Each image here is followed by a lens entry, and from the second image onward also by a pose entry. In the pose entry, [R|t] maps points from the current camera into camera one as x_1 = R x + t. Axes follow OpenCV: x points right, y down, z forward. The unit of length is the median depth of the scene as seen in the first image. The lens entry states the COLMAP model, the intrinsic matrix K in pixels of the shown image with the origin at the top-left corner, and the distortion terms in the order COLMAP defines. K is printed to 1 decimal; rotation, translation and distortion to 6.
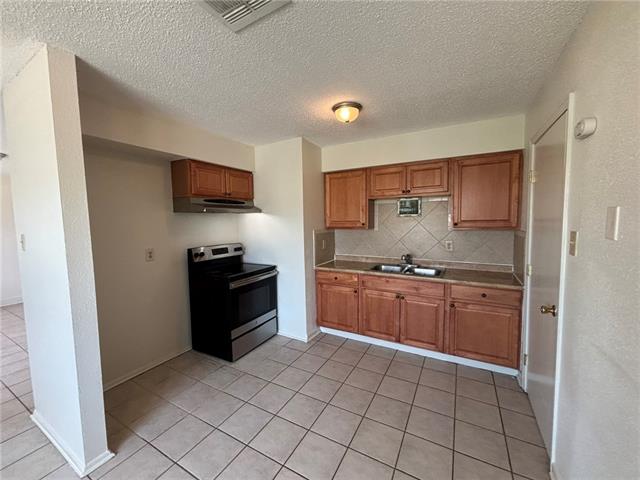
lens RADIAL K [[258.2, 0, 320.0], [0, 258.2, 240.0], [0, 0, 1]] dist [-0.000360, -0.000186]
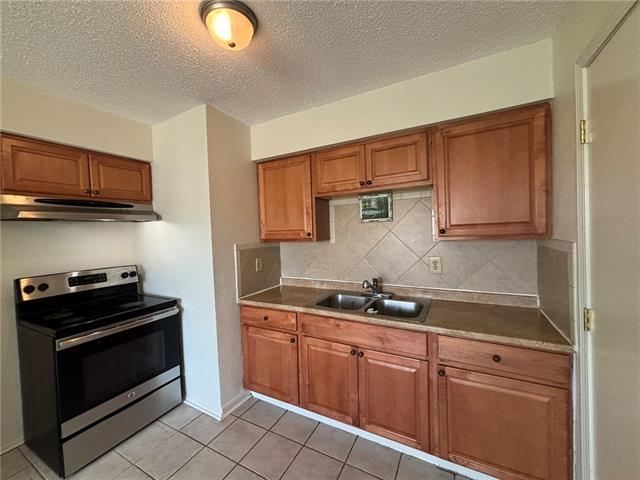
lens RADIAL K [[258.2, 0, 320.0], [0, 258.2, 240.0], [0, 0, 1]] dist [-0.000360, -0.000186]
pose [[0.999725, -0.018848, 0.013984, 0.201935], [0.019477, 0.998736, -0.046335, -0.015999], [-0.013093, 0.046595, 0.998828, 0.351188]]
